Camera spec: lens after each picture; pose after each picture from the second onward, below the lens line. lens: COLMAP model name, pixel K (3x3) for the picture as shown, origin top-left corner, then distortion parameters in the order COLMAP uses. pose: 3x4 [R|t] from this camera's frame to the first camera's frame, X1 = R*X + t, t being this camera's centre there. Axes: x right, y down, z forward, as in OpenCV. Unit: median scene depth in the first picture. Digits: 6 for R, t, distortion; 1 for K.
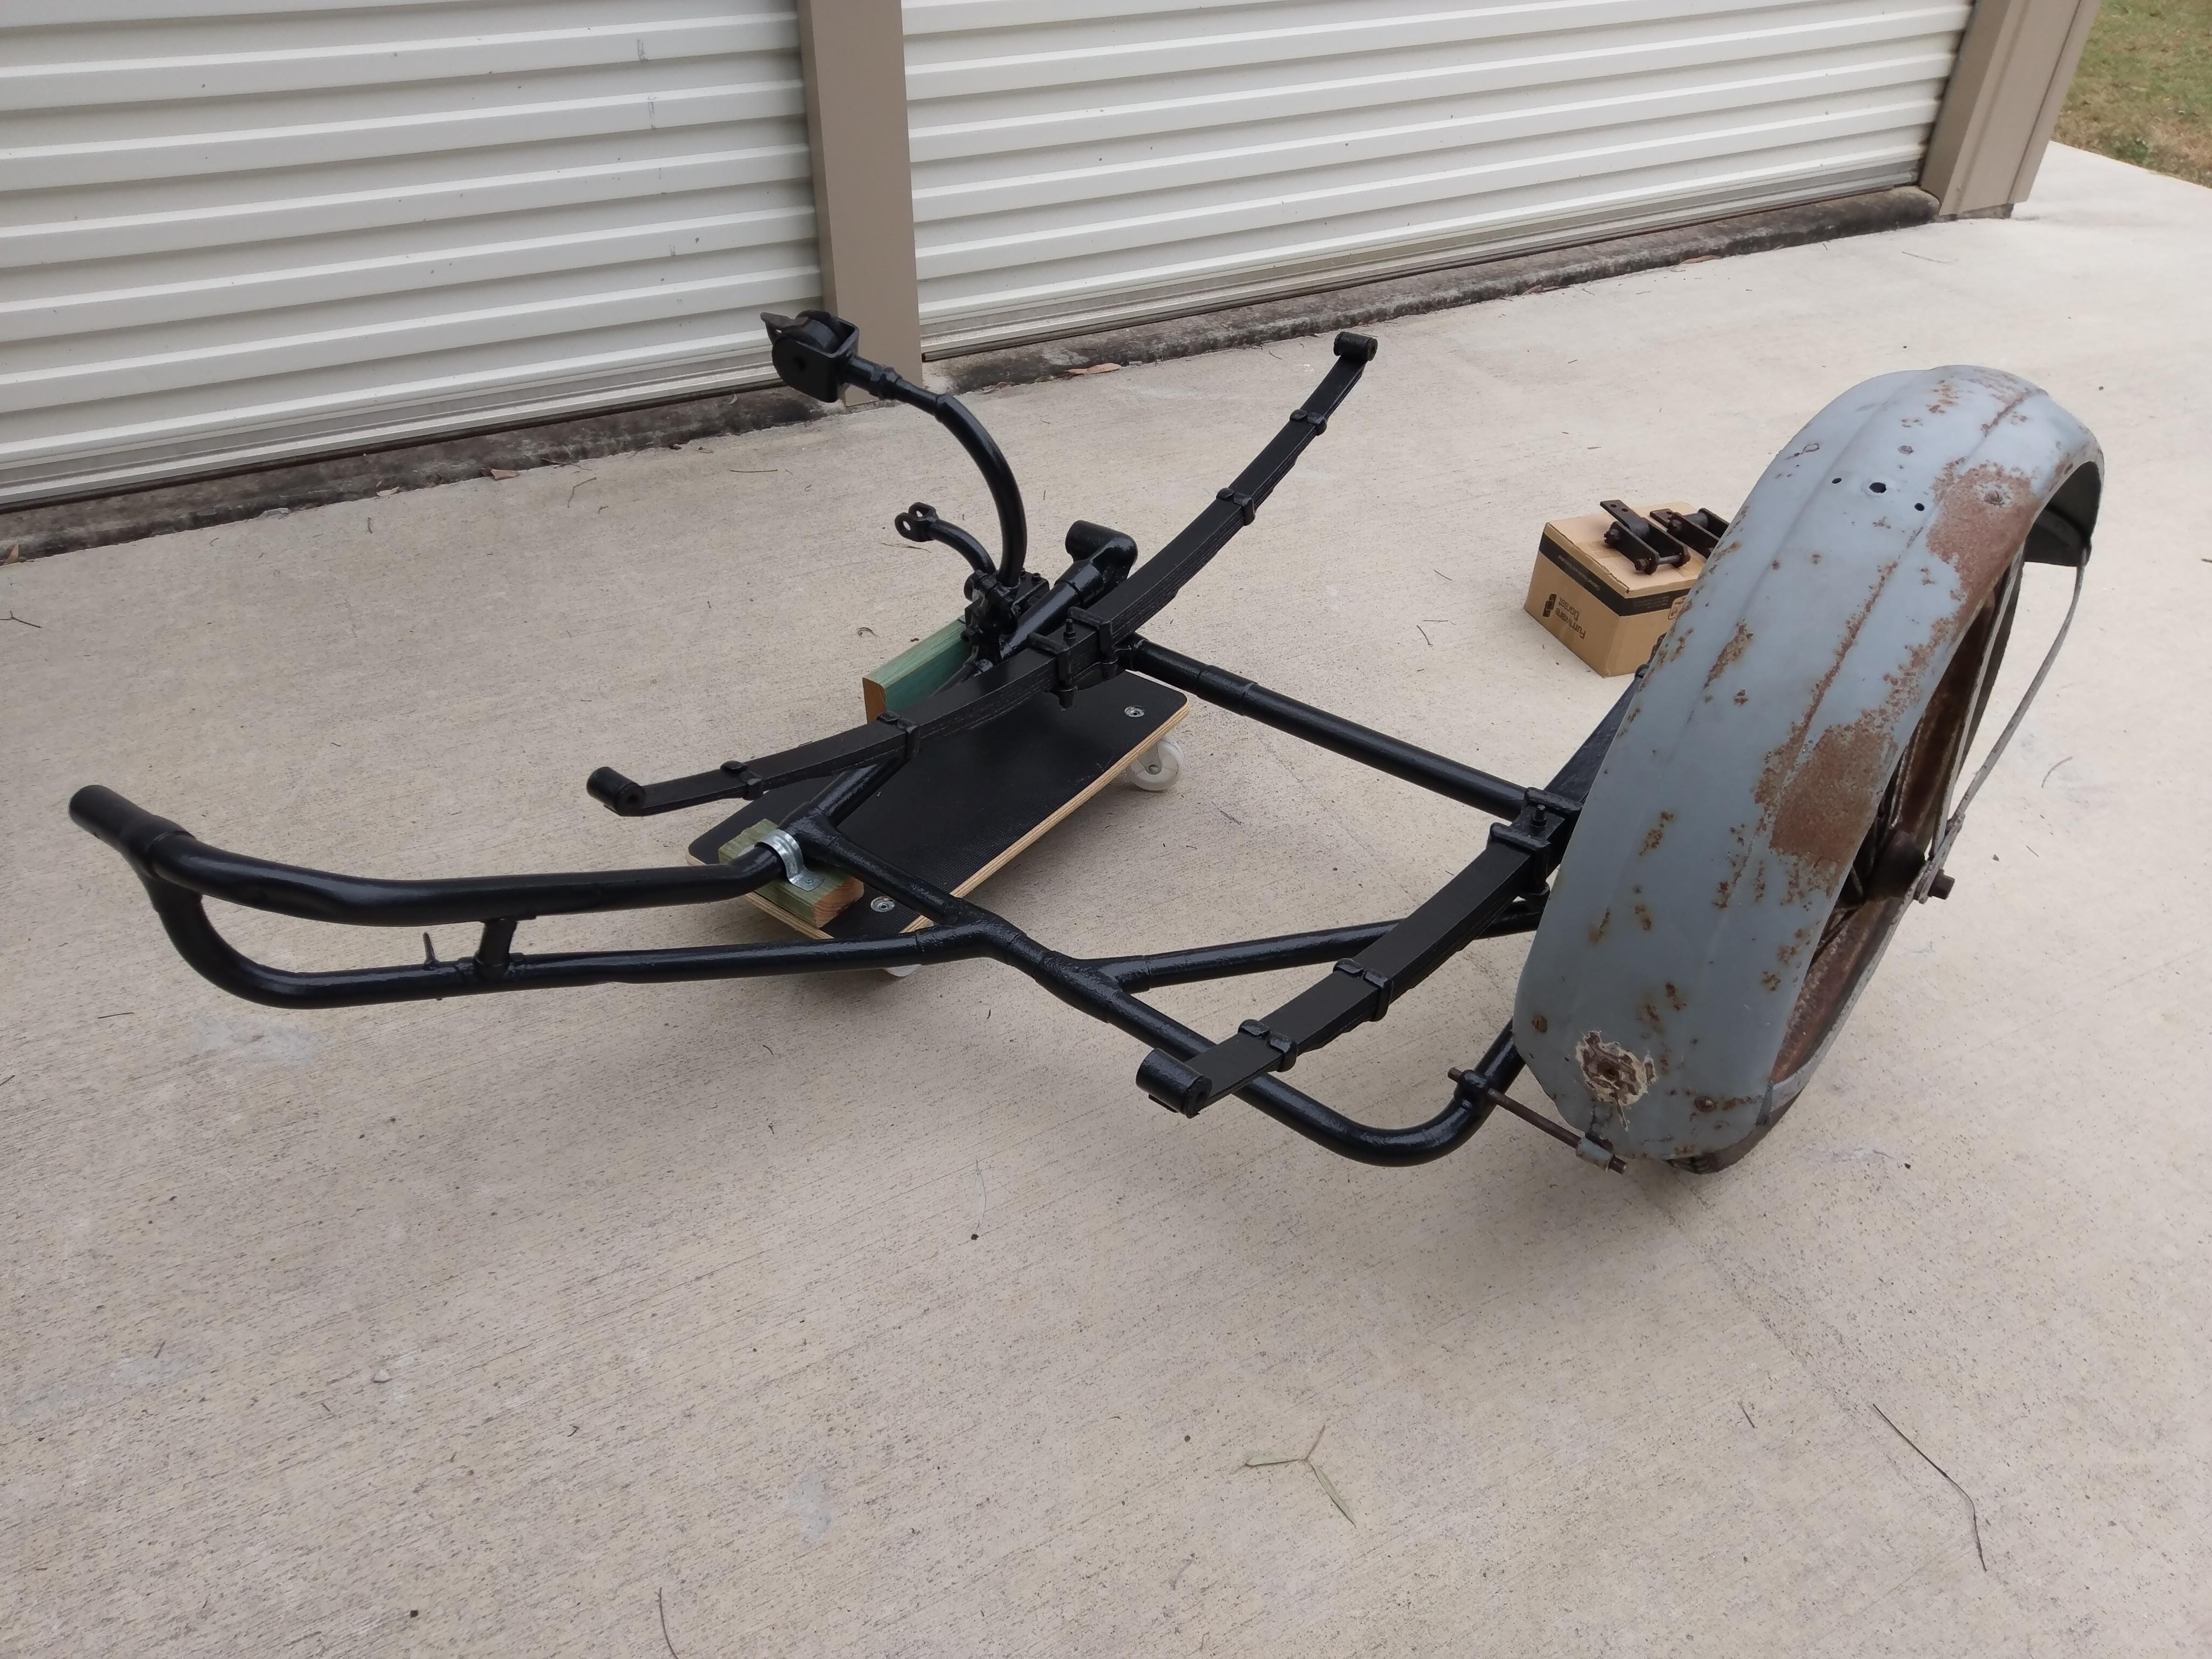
lens RADIAL K [[1567.3, 0, 1076.8], [0, 1567.3, 838.2], [0, 0, 1]] dist [0.078671, -0.097452]
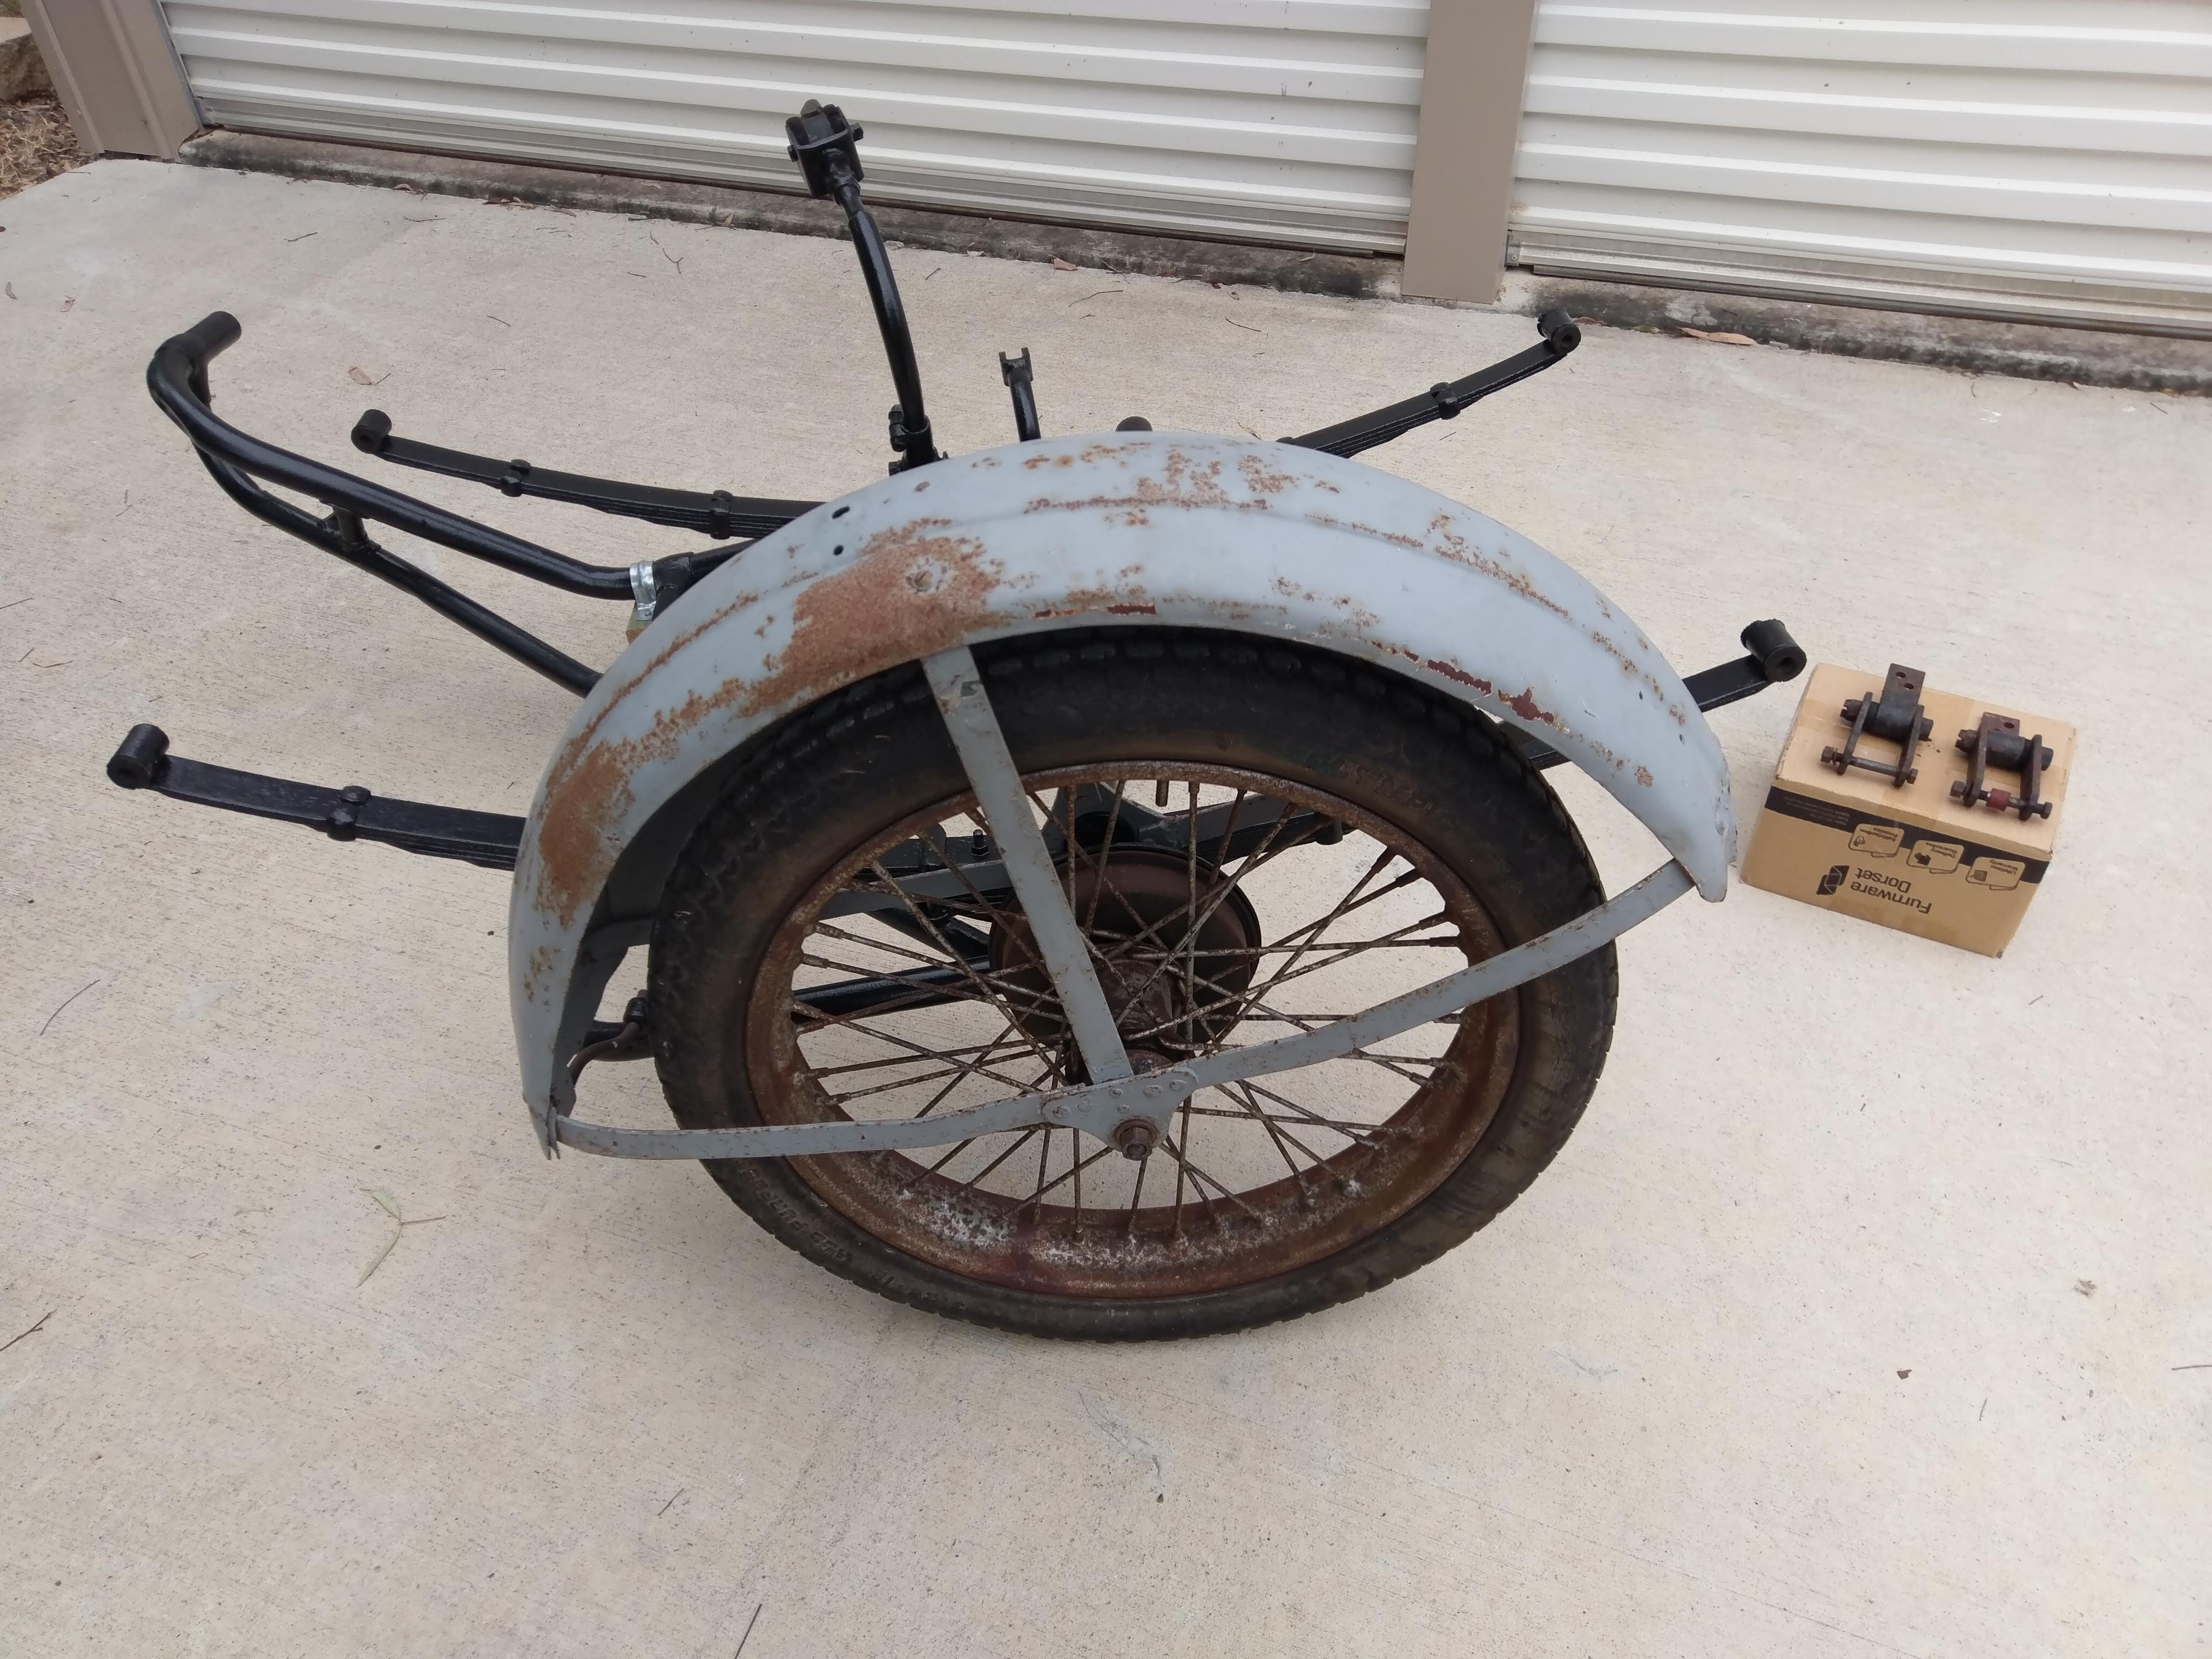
lens RADIAL K [[1567.3, 0, 1076.8], [0, 1567.3, 838.2], [0, 0, 1]] dist [0.078671, -0.097452]
pose [[0.655179, 0.463771, -0.596370, 0.596995], [-0.422894, 0.879274, 0.219177, -0.160704], [0.626020, 0.108601, 0.772208, 0.273204]]
